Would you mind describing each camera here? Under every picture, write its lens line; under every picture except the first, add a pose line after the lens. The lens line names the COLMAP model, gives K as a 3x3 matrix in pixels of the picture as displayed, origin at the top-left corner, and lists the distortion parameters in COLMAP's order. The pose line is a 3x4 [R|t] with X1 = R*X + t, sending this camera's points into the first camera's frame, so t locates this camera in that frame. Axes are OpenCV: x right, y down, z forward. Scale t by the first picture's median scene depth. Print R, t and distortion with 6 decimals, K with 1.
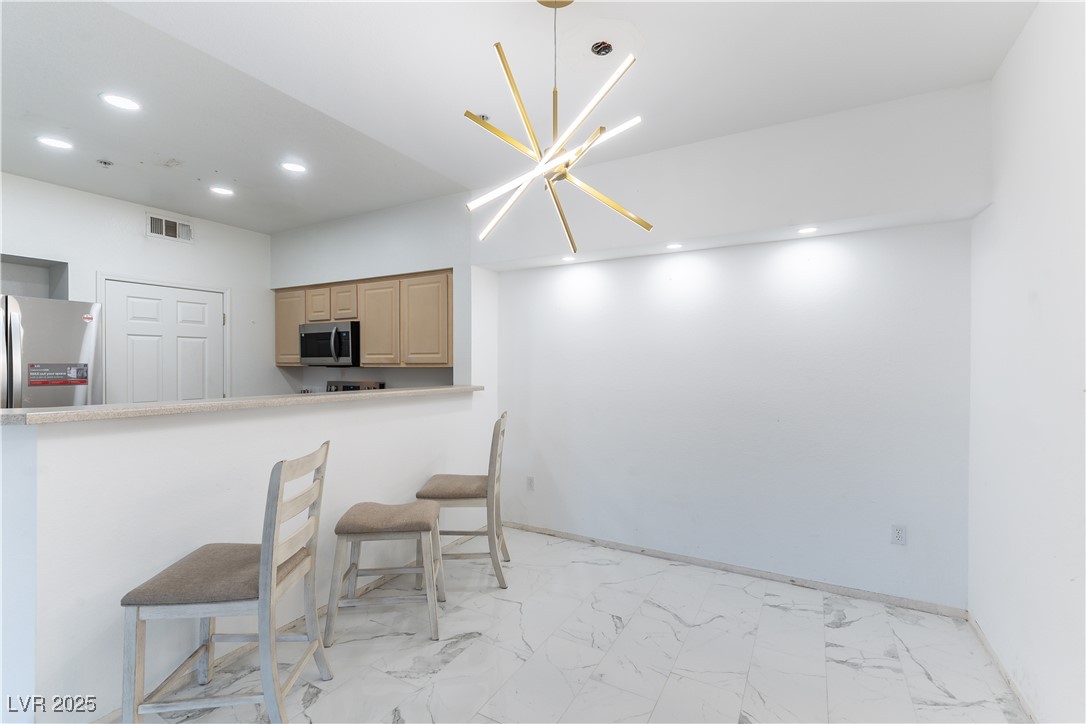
lens RADIAL K [[469.8, 0, 542.7], [0, 469.8, 364.0], [0, 0, 1]] dist [-0.000402, -0.000584]
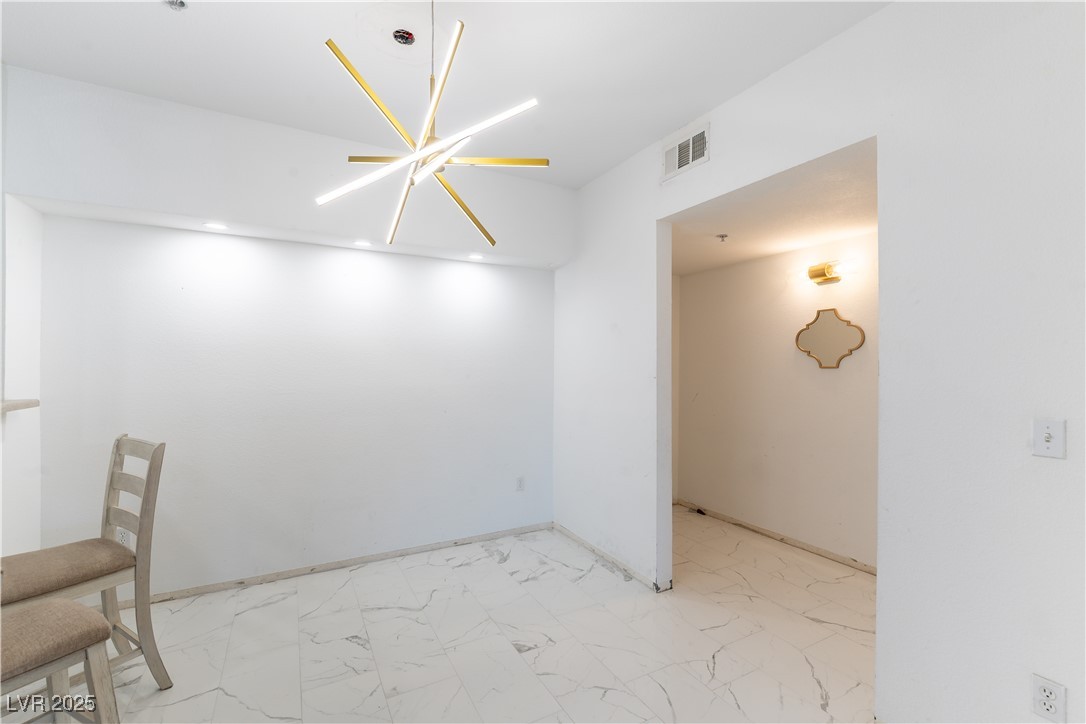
lens RADIAL K [[469.8, 0, 542.5], [0, 469.8, 360.3], [0, 0, 1]] dist [-0.000402, -0.000584]
pose [[0.536401, 0.005447, 0.843946, -0.385256], [-0.000215, 0.999980, -0.006318, 0.000981], [-0.843963, 0.003208, 0.536391, 0.171466]]
